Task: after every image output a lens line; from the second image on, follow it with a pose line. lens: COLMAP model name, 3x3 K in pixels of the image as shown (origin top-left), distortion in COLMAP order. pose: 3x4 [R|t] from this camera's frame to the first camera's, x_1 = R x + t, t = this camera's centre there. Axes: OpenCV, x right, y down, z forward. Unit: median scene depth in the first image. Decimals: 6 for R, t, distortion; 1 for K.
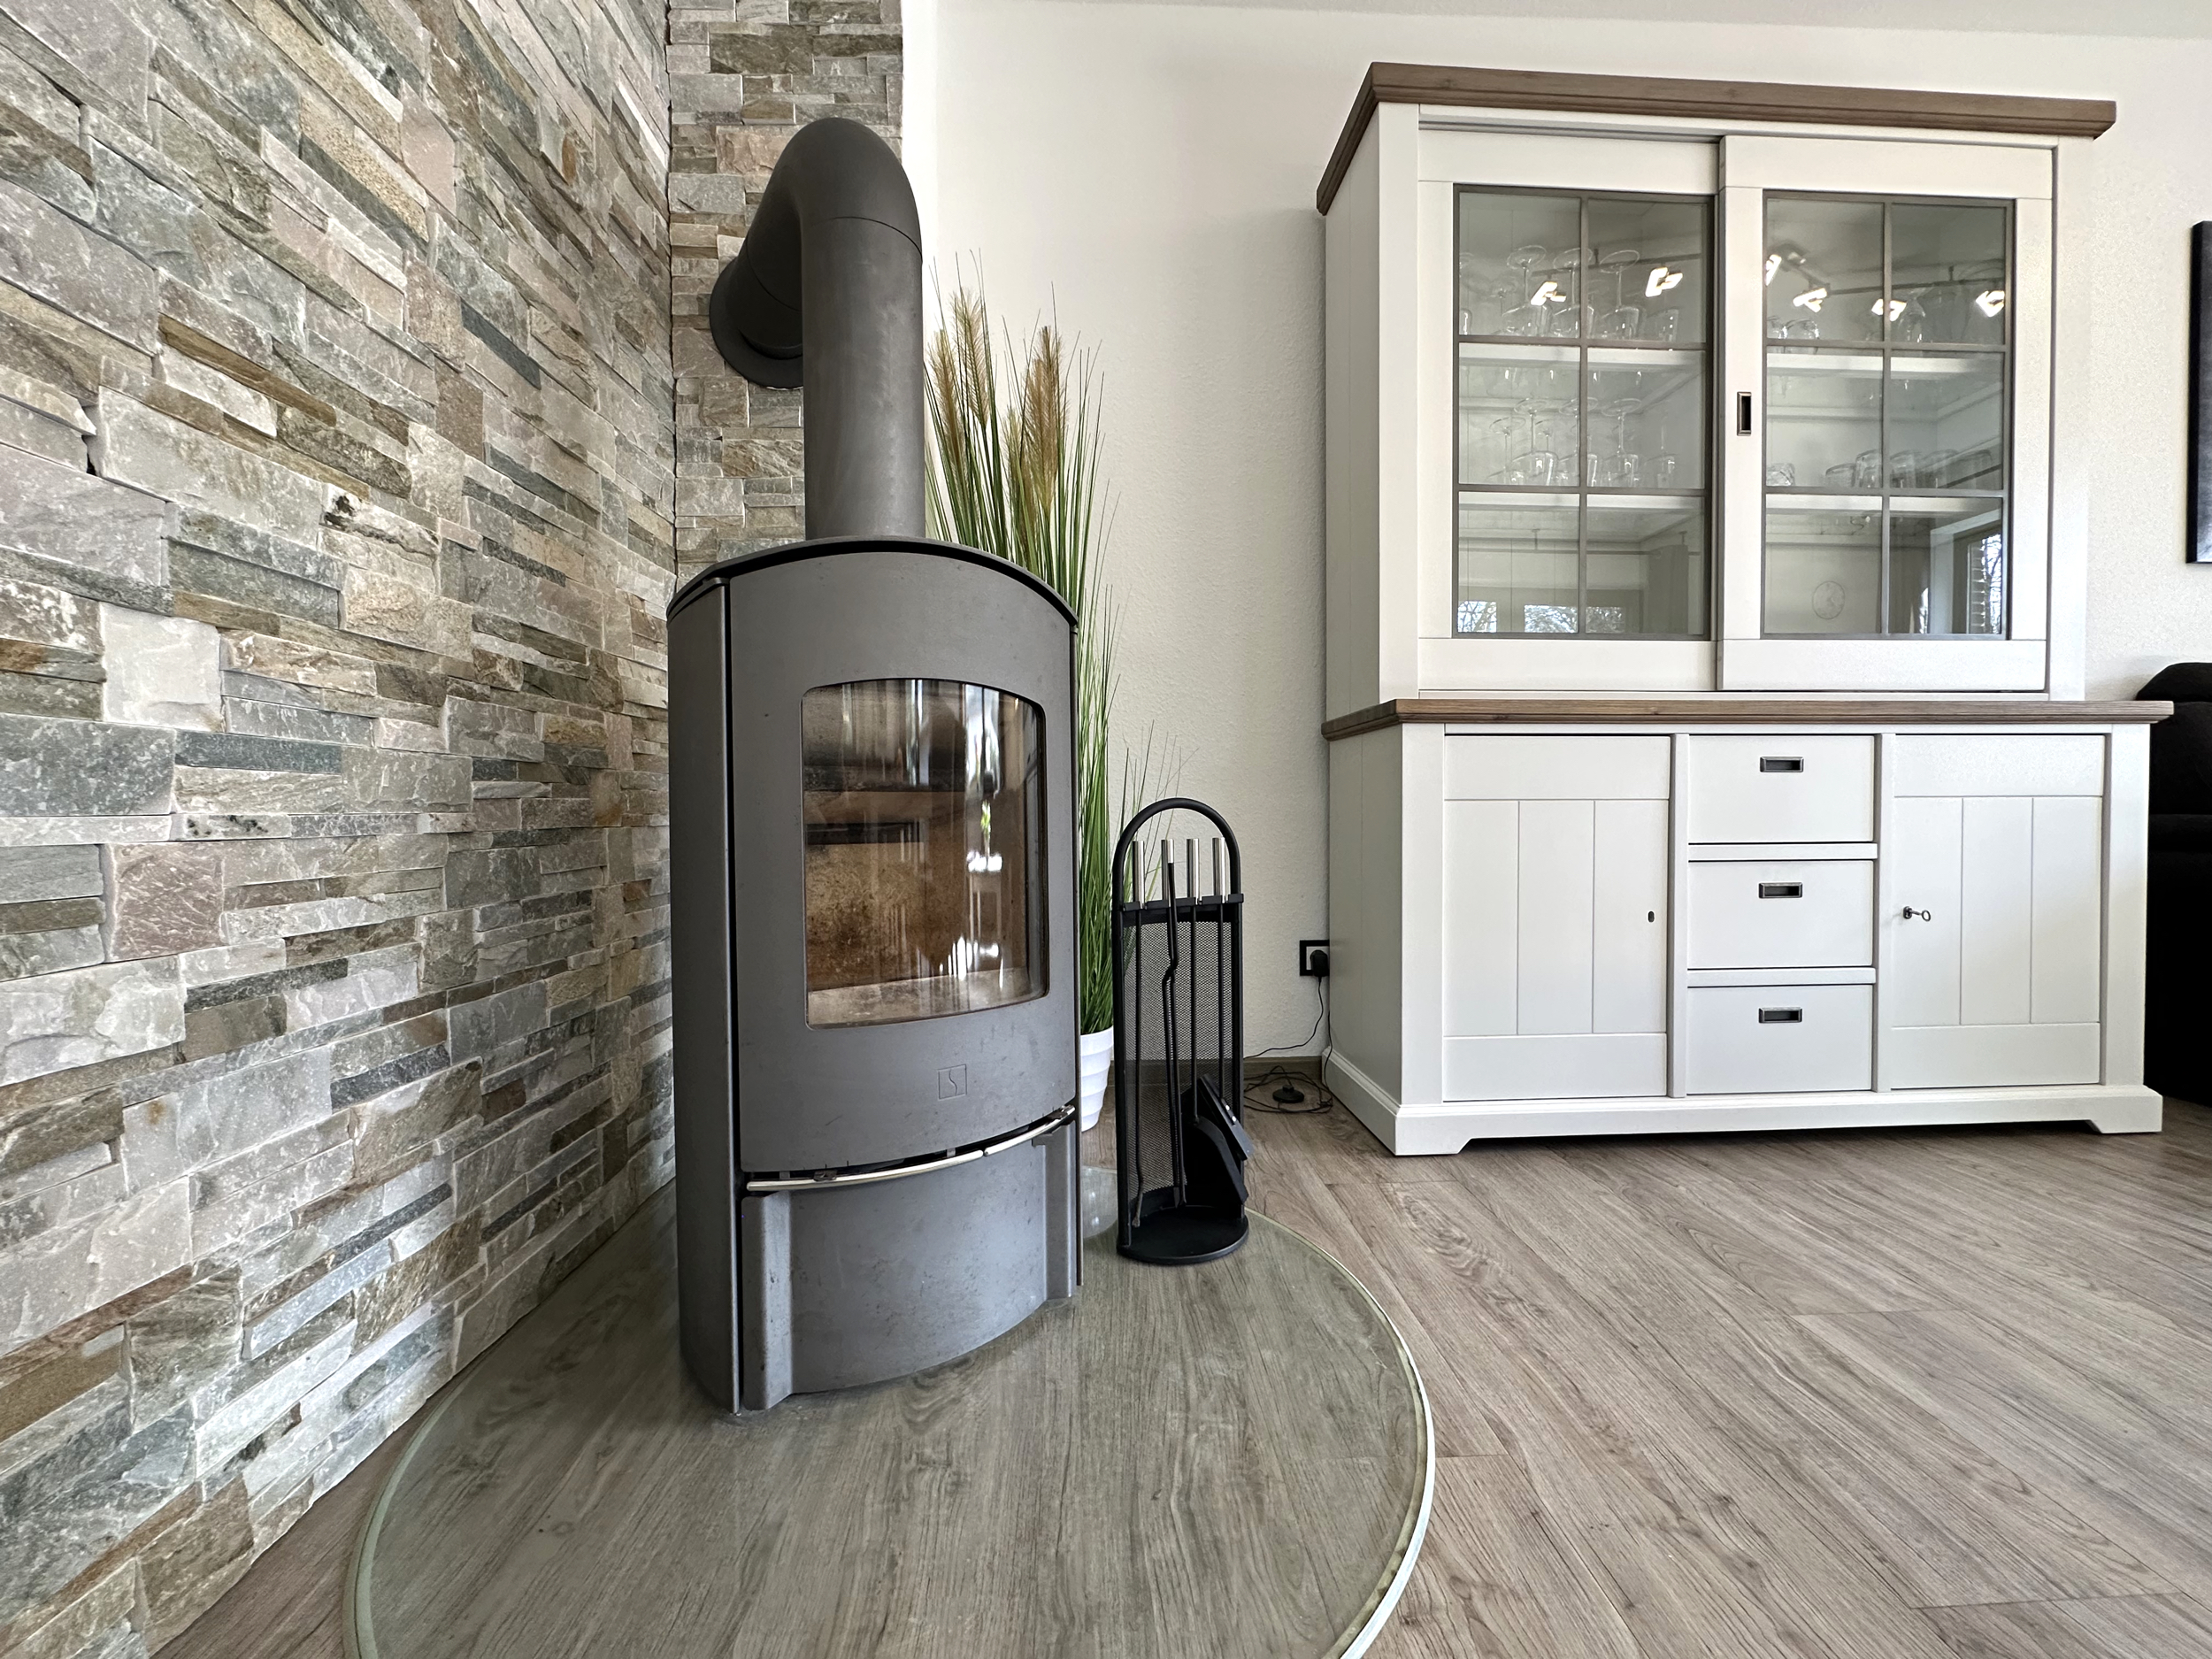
lens RADIAL K [[886.6, 0, 1106.0], [0, 886.6, 829.5], [0, 0, 1]] dist [0.000559, 0.000588]
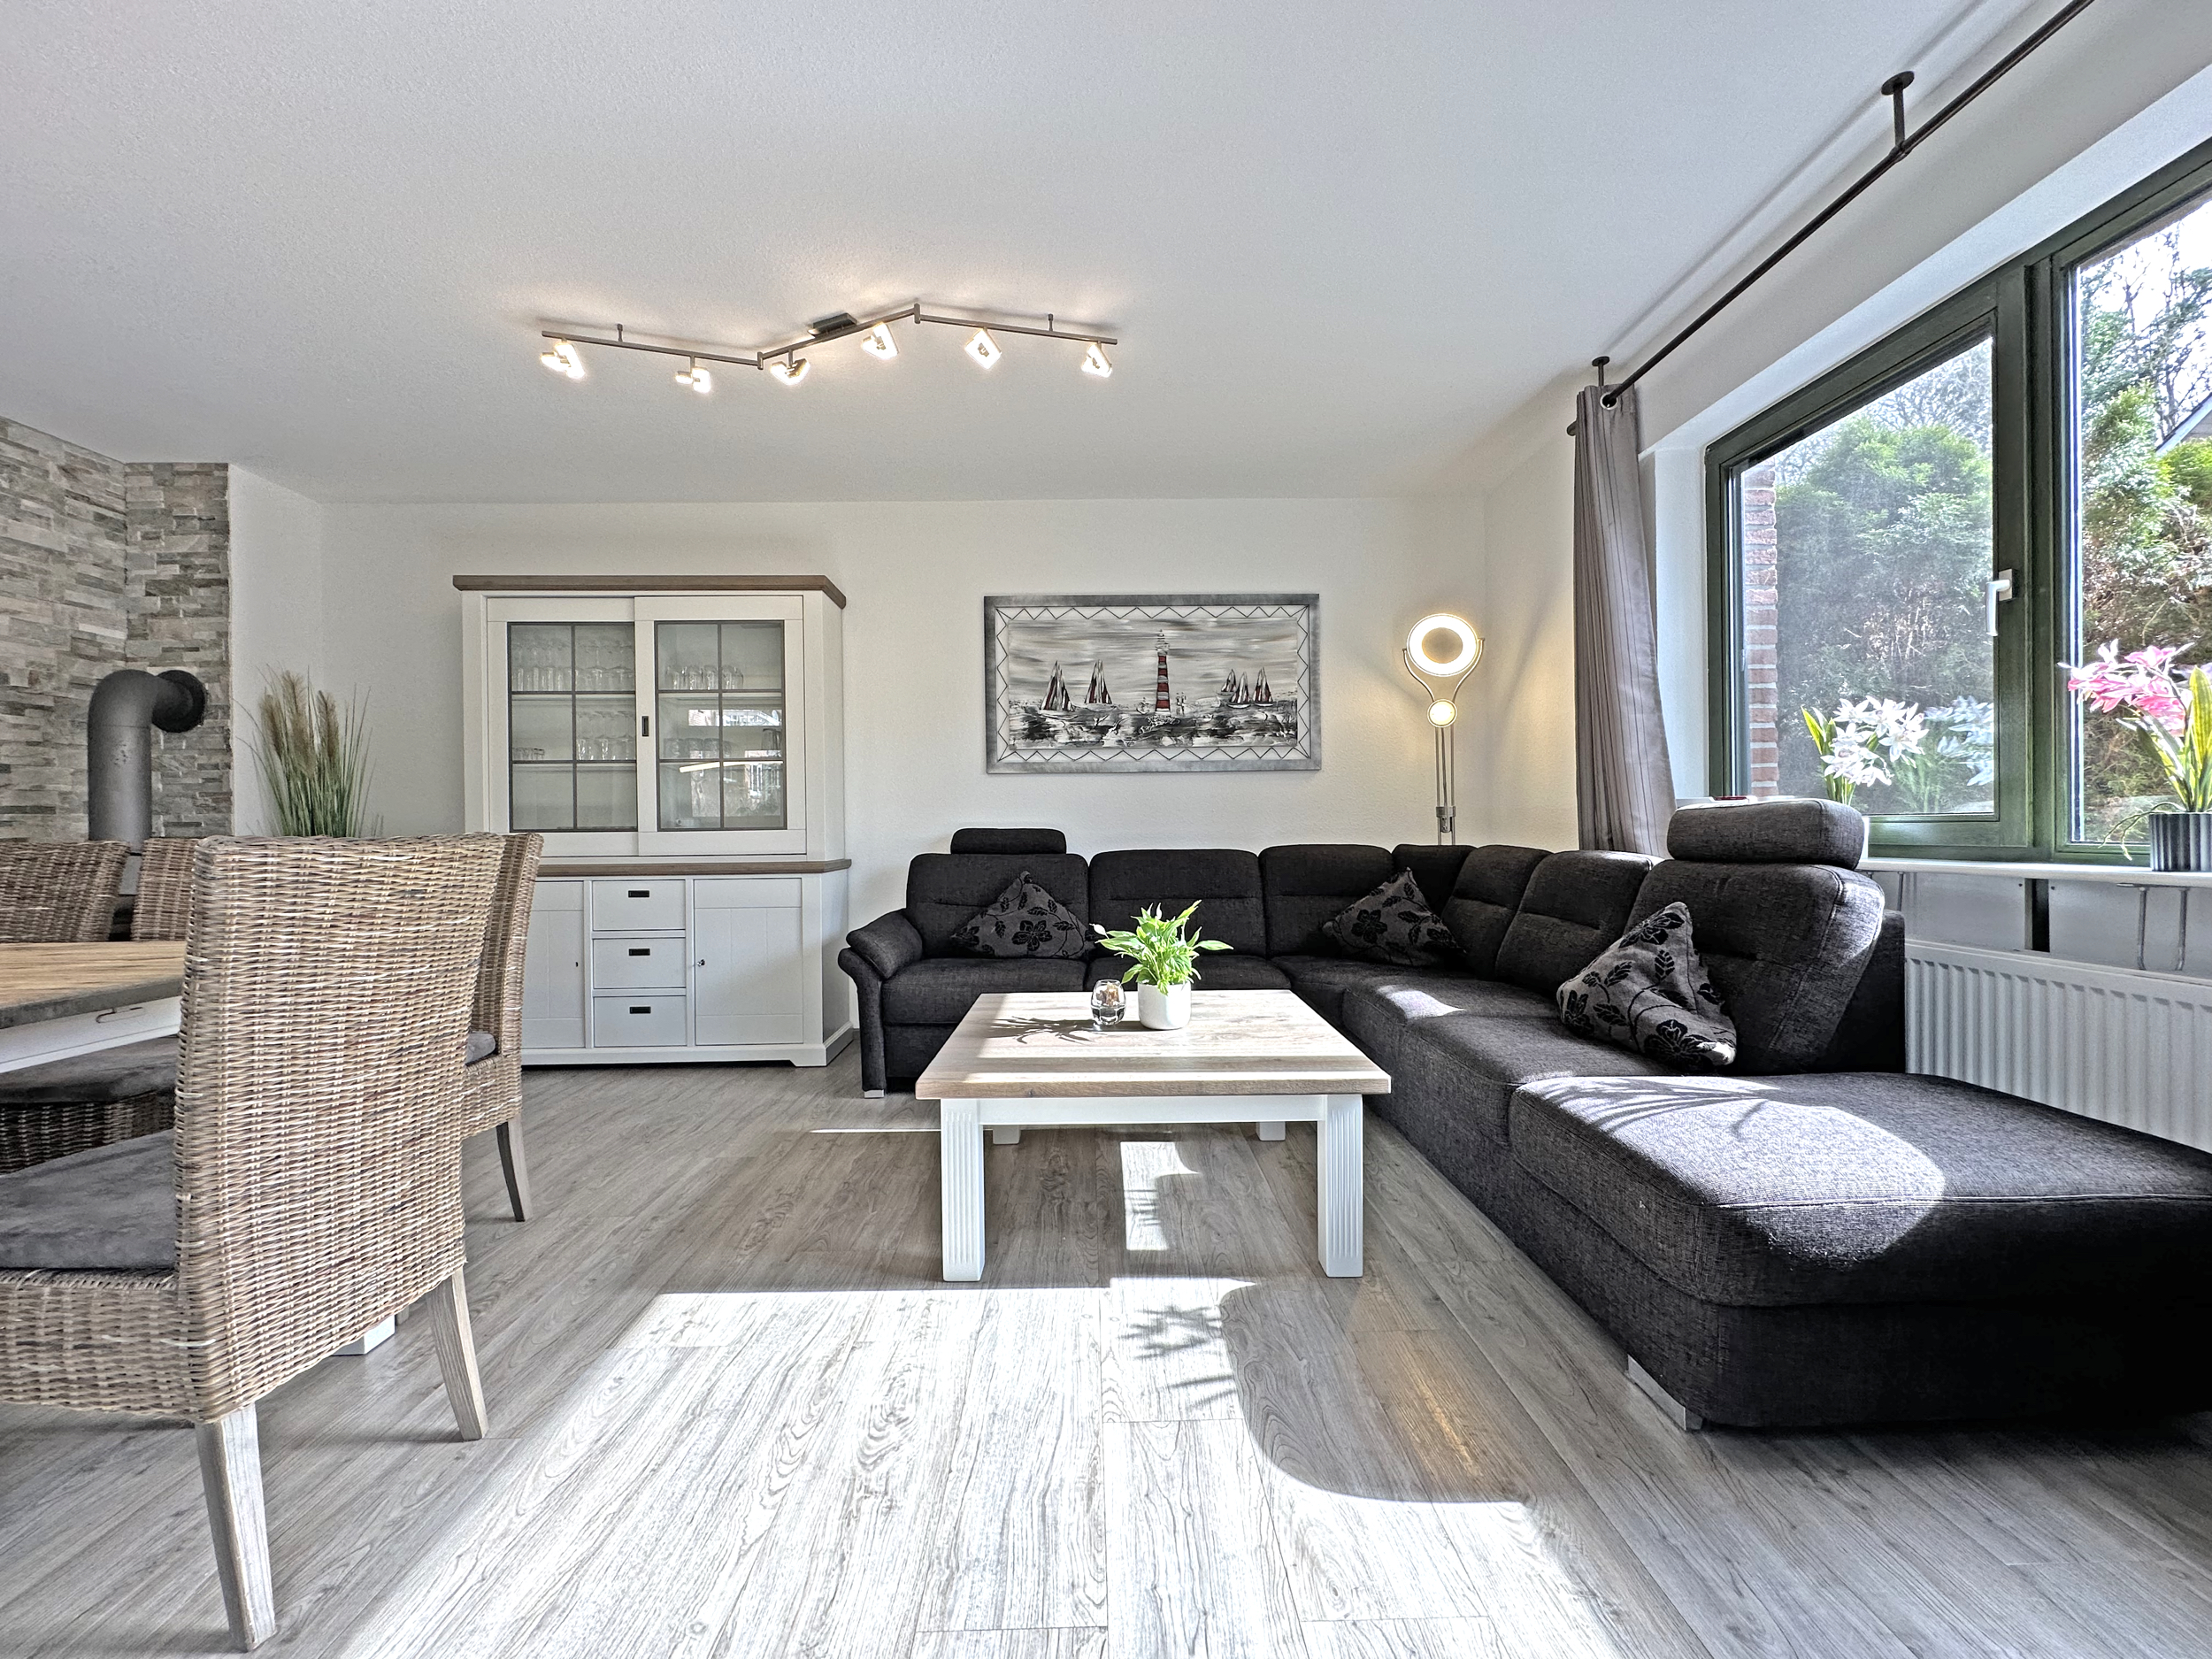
lens RADIAL K [[924.9, 0, 1106.0], [0, 924.9, 829.5], [0, 0, 1]] dist [0.011976, 0.000111]
pose [[0.999221, -0.004200, -0.039249, 1.993952], [0.003364, 0.999767, -0.021338, -0.178421], [0.039329, 0.021189, 0.999002, -1.226166]]
